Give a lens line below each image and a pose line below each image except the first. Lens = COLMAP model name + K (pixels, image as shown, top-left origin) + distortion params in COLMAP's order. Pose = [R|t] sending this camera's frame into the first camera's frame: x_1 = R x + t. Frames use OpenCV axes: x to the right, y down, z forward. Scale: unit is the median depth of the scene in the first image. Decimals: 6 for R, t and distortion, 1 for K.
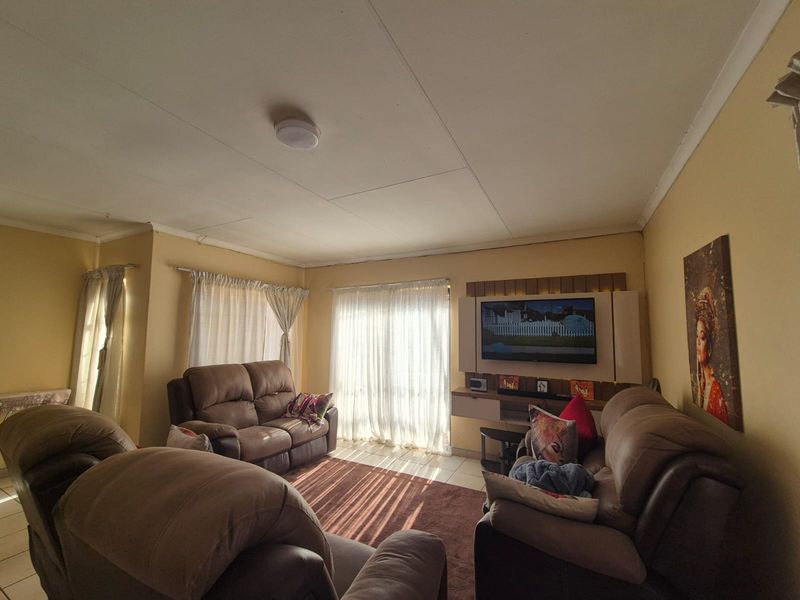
lens RADIAL K [[331.2, 0, 394.9], [0, 331.2, 308.7], [0, 0, 1]] dist [0.001423, -0.000116]
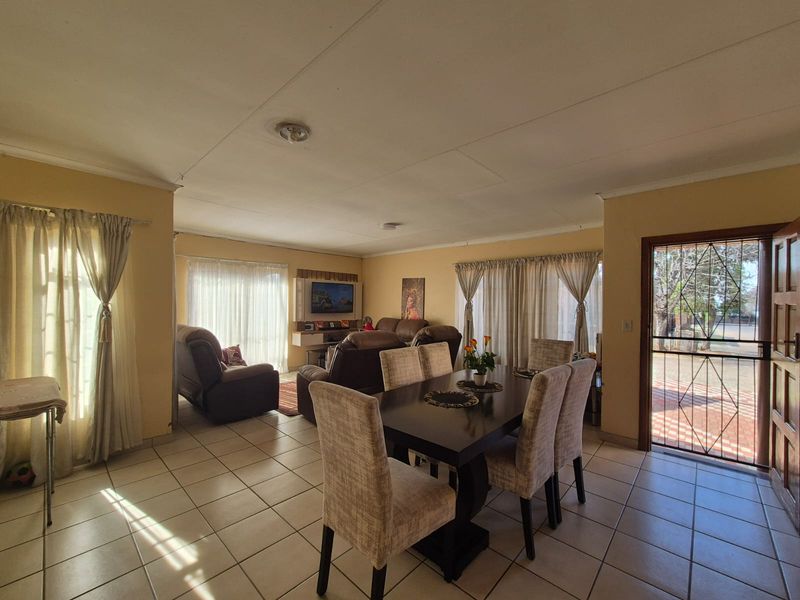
lens RADIAL K [[331.2, 0, 394.9], [0, 331.2, 308.7], [0, 0, 1]] dist [0.001423, -0.000116]
pose [[0.259975, -0.024943, 0.965293, -1.467943], [-0.083291, 0.995361, 0.048152, -0.000517], [-0.962017, -0.092919, 0.256691, 0.092098]]
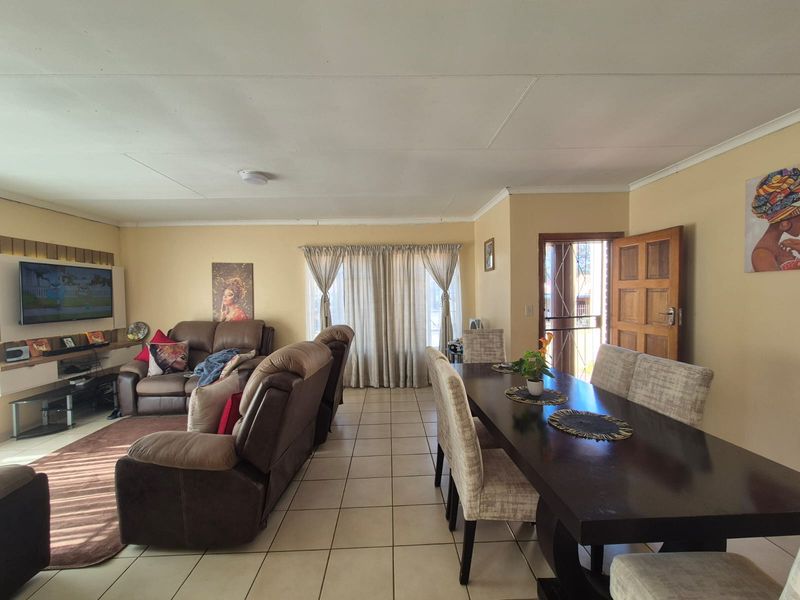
lens RADIAL K [[332.5, 0, 402.1], [0, 332.5, 306.2], [0, 0, 1]] dist [0.001488, 0.000207]
pose [[-0.500694, -0.031281, 0.865059, -1.107654], [-0.054381, 0.998510, 0.004631, 0.043189], [-0.863914, -0.044724, -0.501649, 0.594291]]
